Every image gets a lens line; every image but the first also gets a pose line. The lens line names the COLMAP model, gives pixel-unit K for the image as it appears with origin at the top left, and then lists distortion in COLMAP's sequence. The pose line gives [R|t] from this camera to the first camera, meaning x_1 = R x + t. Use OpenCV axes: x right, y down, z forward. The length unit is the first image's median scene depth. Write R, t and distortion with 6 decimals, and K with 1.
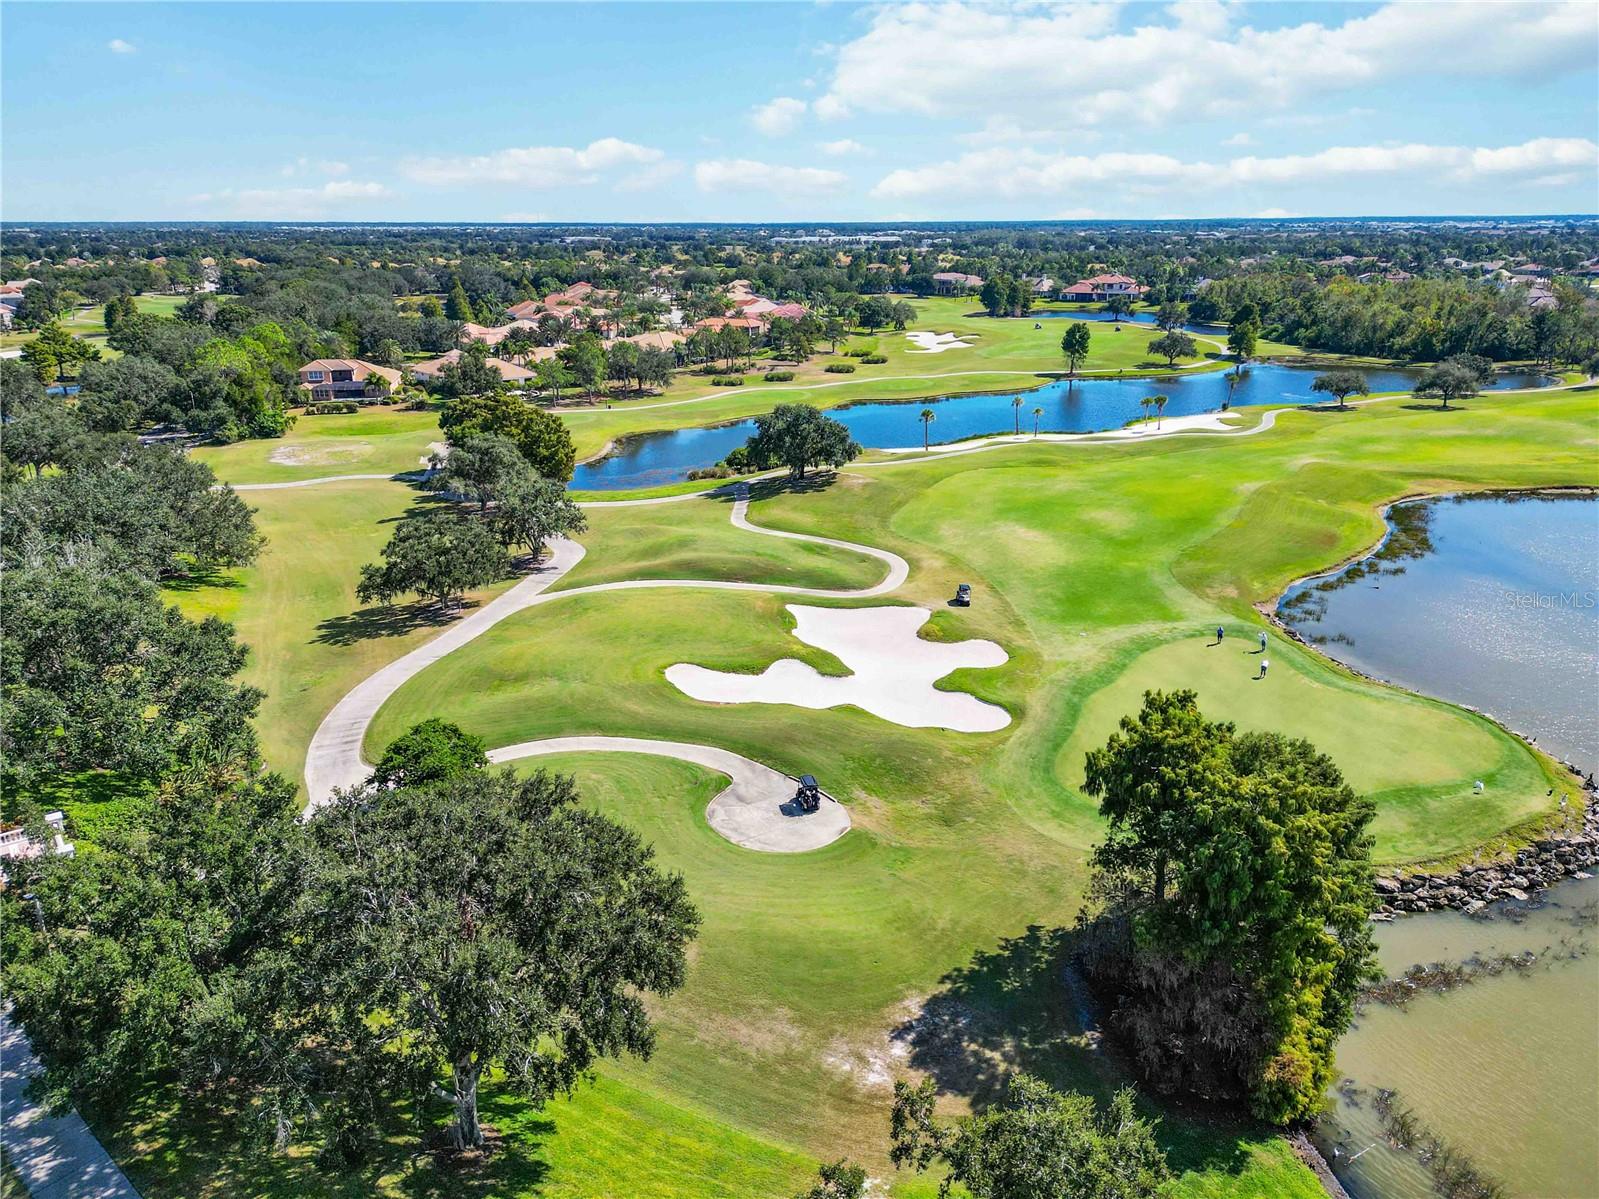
lens RADIAL K [[1120.4, 0, 799.5], [0, 1120.4, 599.5], [0, 0, 1]] dist [0.095176, -0.001178]
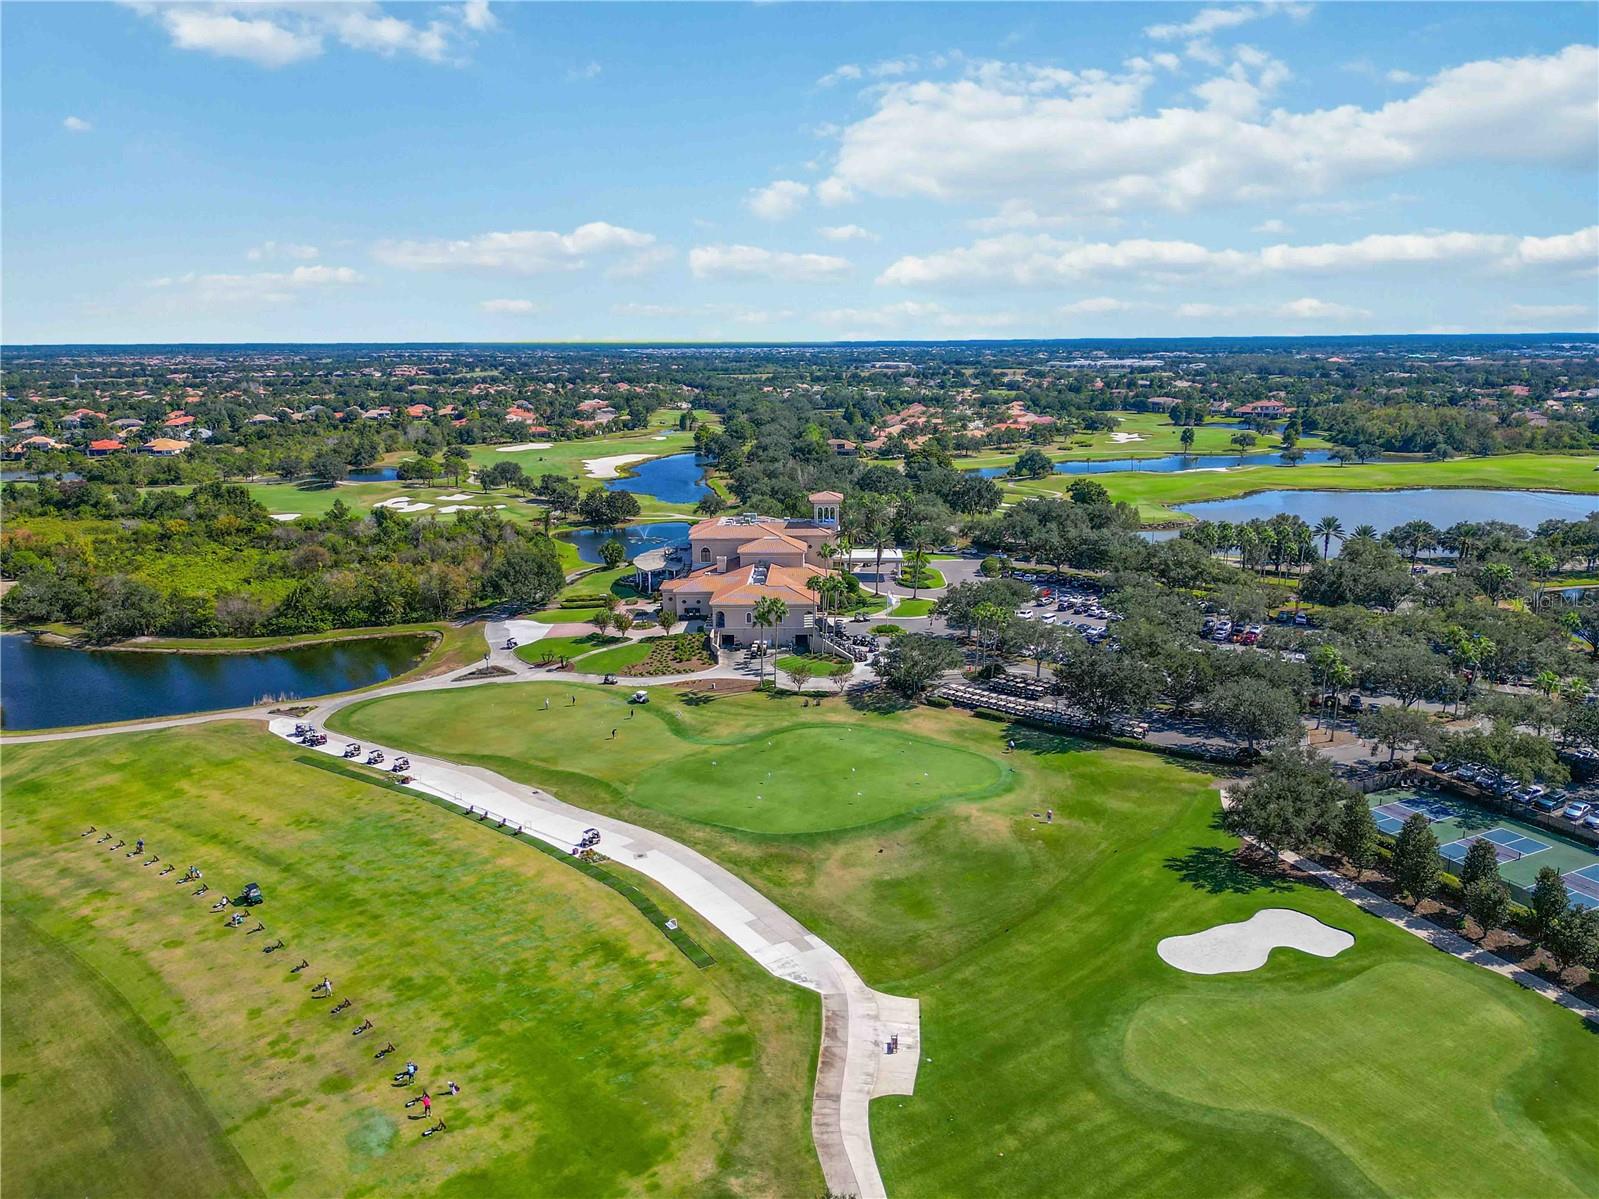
lens RADIAL K [[1120.4, 0, 799.5], [0, 1120.4, 599.5], [0, 0, 1]] dist [0.095176, -0.001178]
pose [[0.971471, 0.052445, -0.231285, 0.039287], [-0.073948, 0.993607, -0.085301, 0.190233], [0.225333, 0.099970, 0.969139, -0.727118]]
